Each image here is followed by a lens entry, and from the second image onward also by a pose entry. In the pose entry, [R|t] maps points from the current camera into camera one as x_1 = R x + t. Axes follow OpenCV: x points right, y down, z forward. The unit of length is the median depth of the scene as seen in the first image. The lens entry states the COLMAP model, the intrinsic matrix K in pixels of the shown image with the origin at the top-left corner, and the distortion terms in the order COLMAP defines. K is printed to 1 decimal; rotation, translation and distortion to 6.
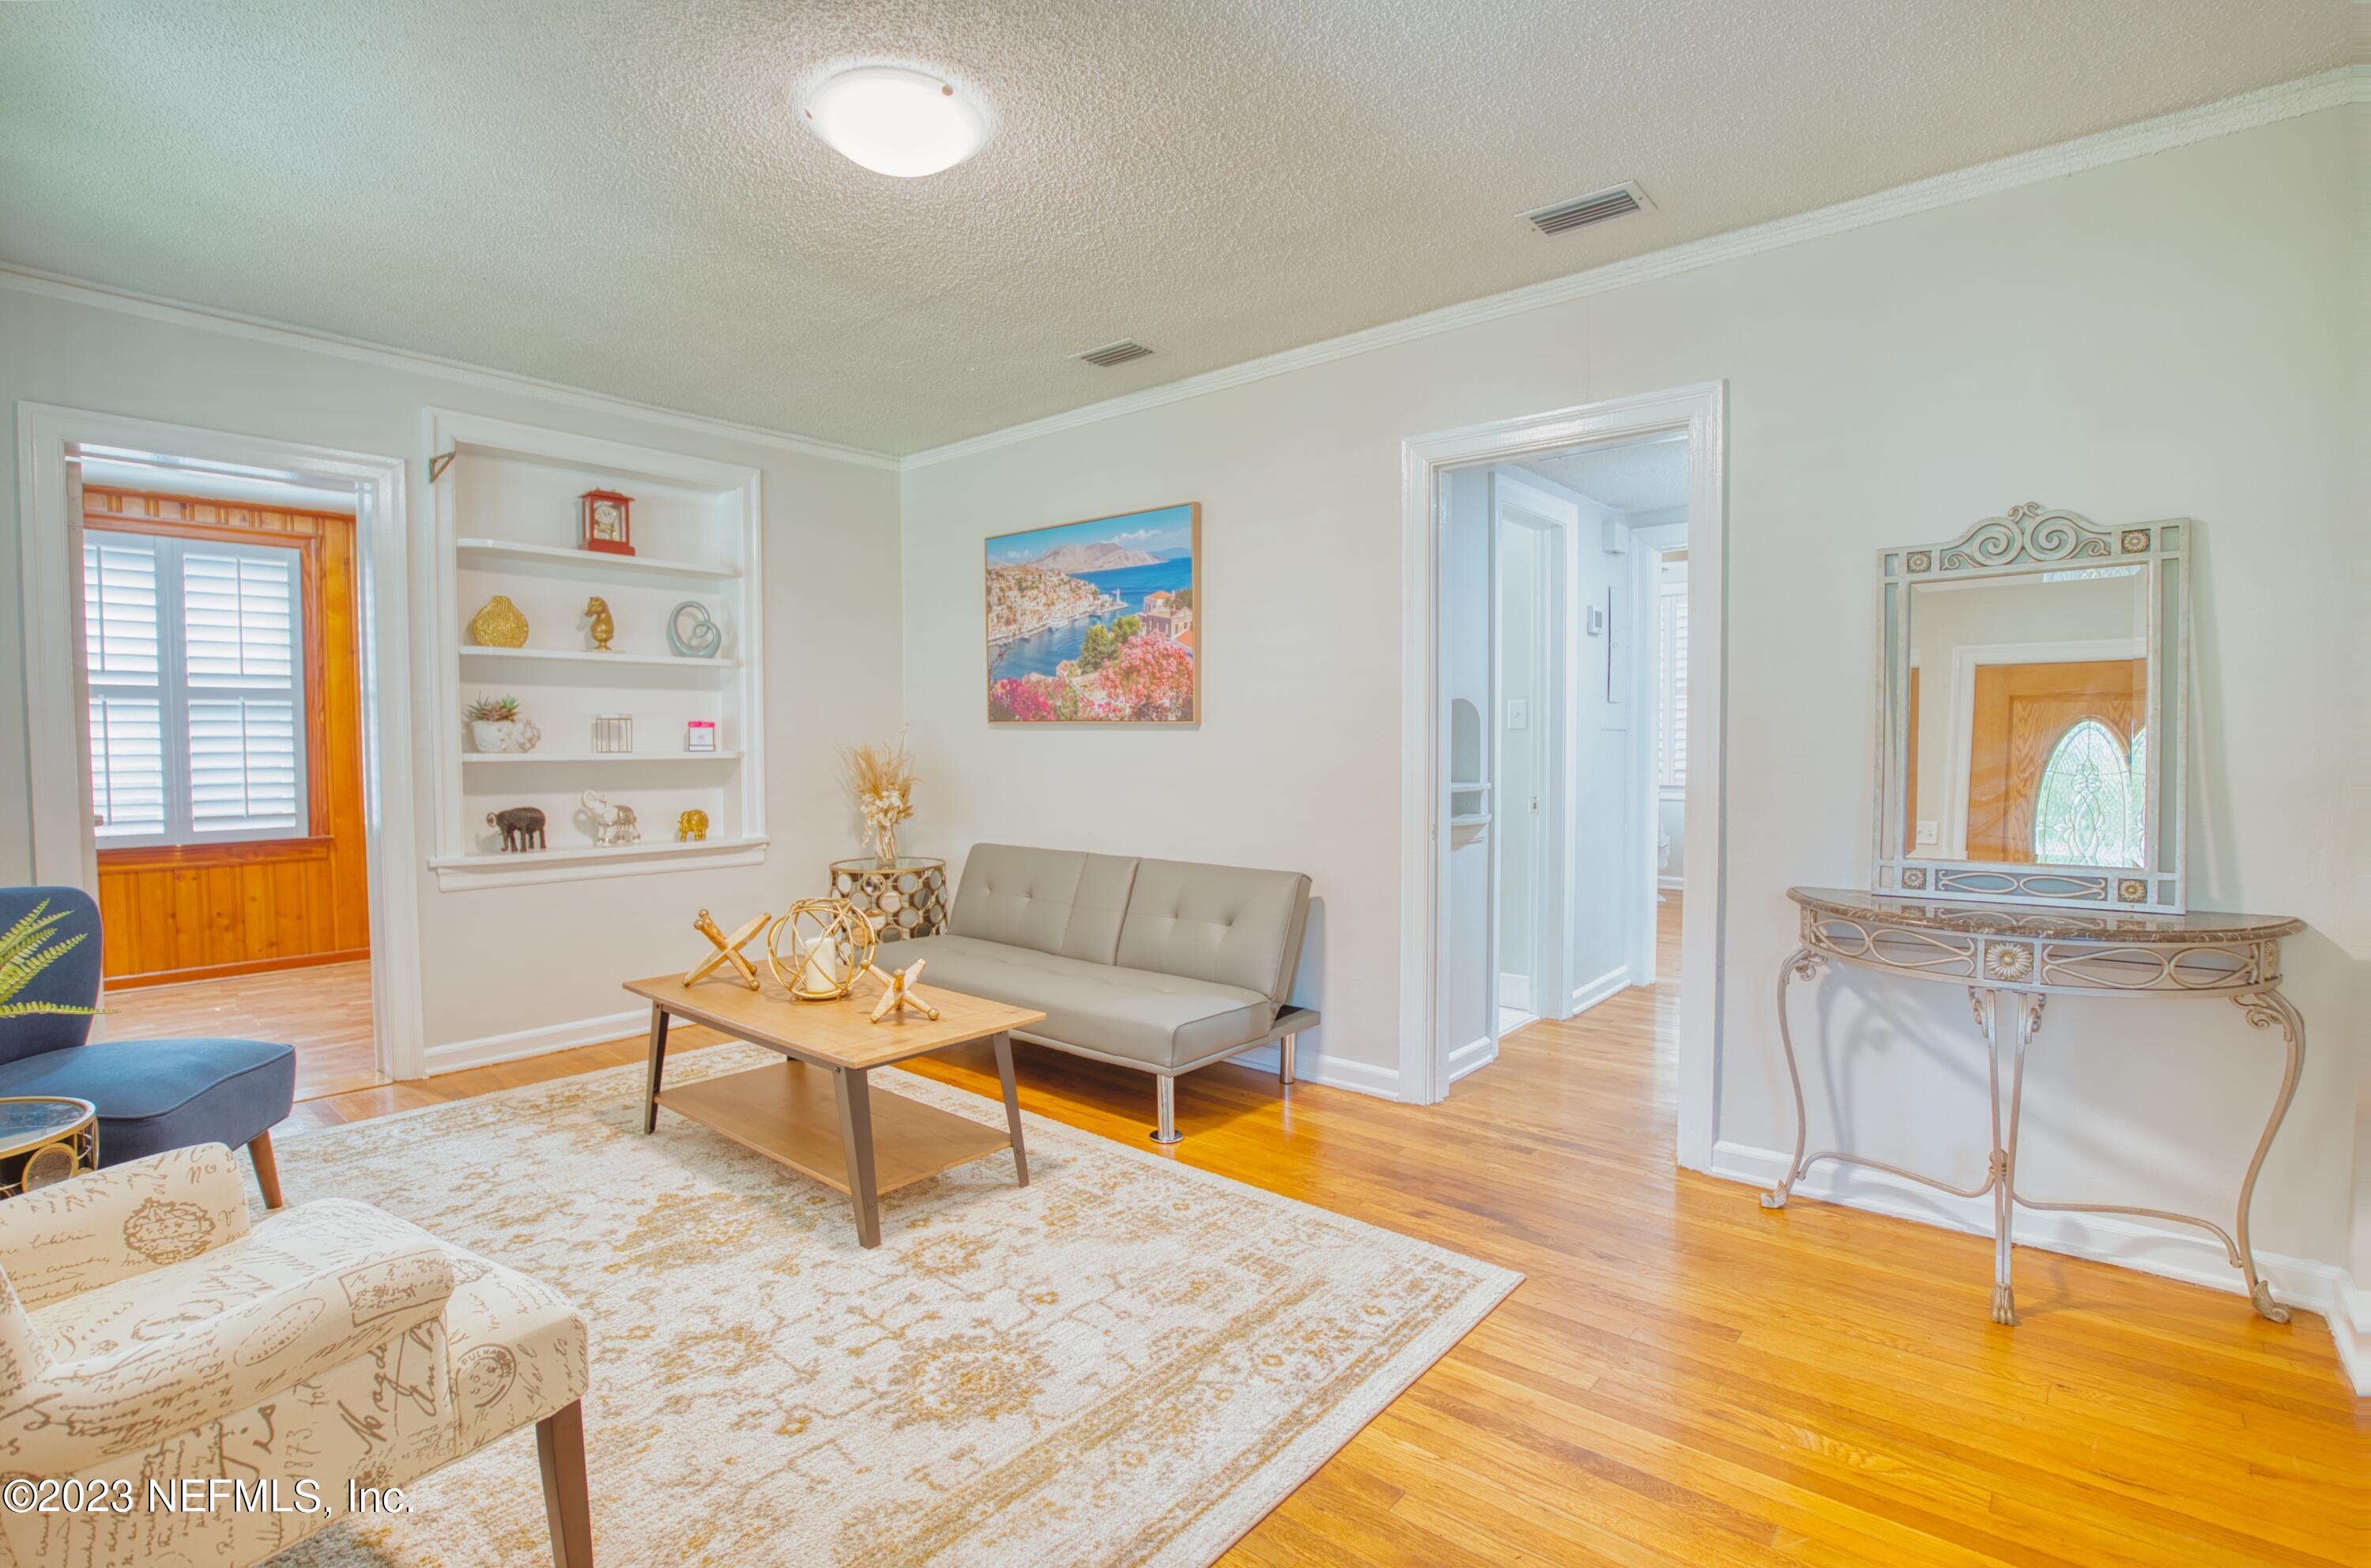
lens RADIAL K [[1110.0, 0, 1167.2], [0, 1110.0, 786.5], [0, 0, 1]] dist [-0.041100, 0.007523]
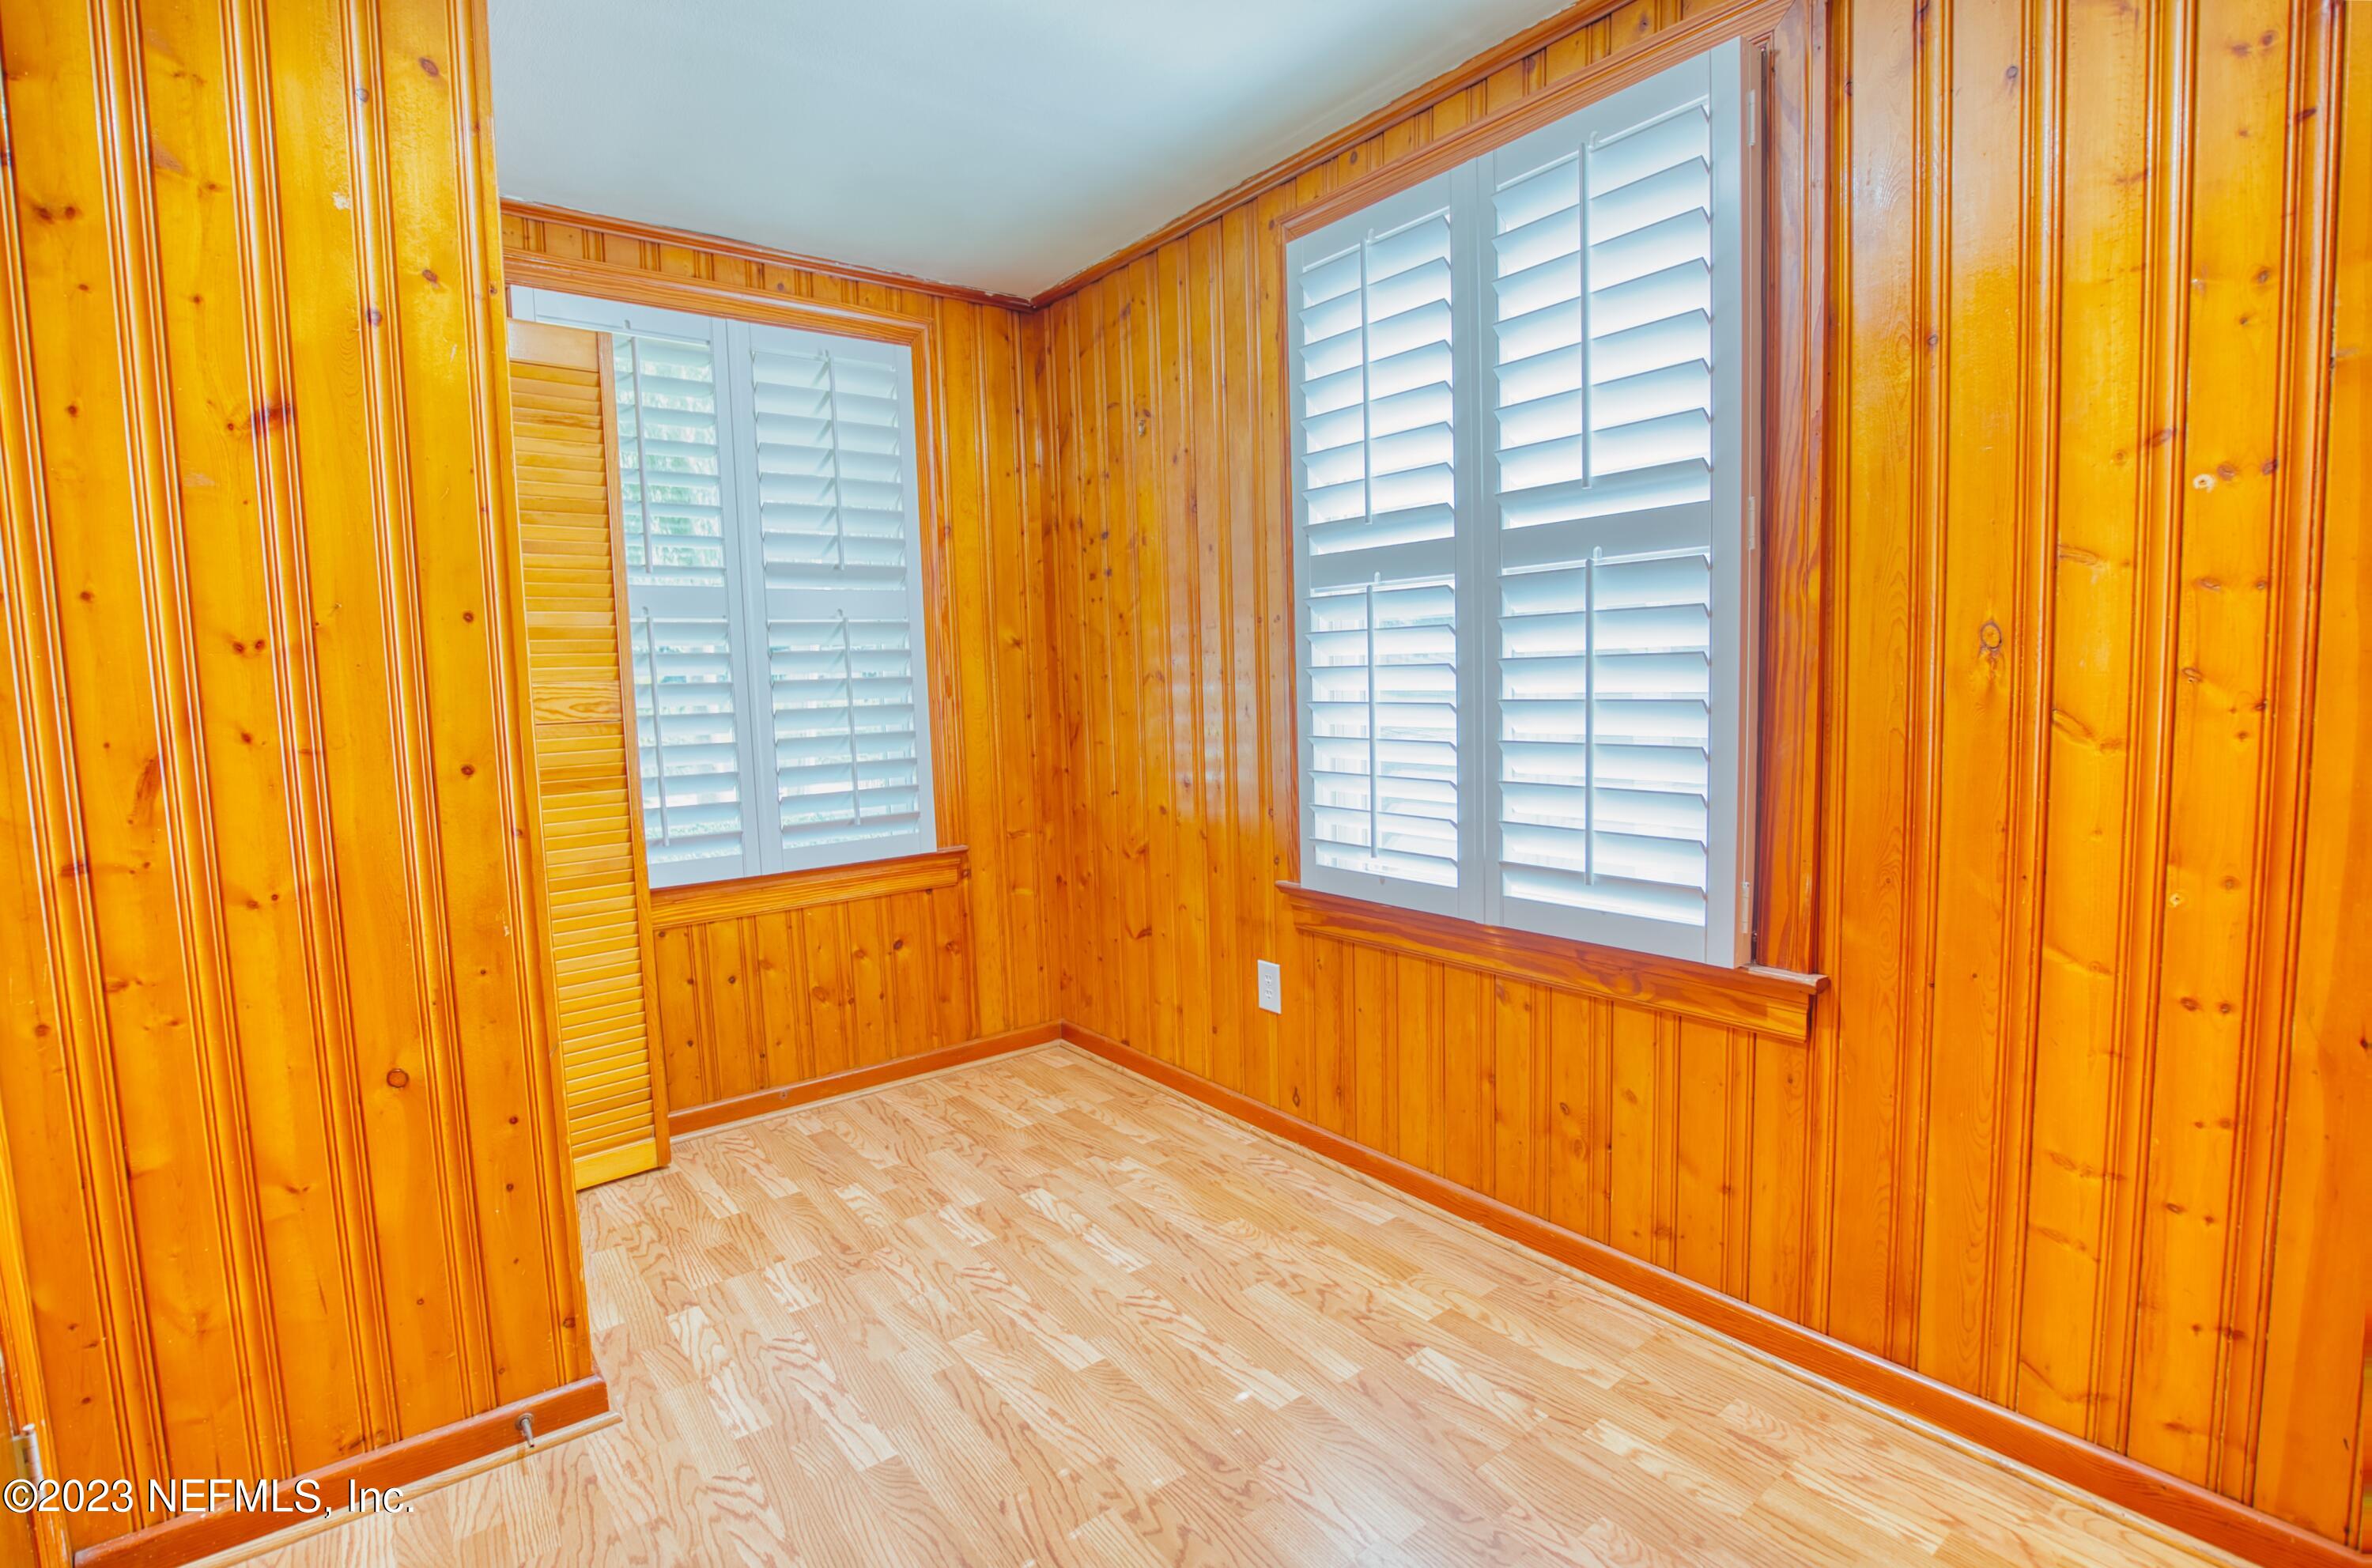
lens RADIAL K [[1110.5, 0, 1193.9], [0, 1110.5, 785.4], [0, 0, 1]] dist [-0.041100, 0.007523]
pose [[-0.187901, 0.097792, -0.977308, -0.591625], [-0.017055, 0.994556, 0.102797, -0.049079], [0.982040, 0.035983, -0.185210, 1.183534]]
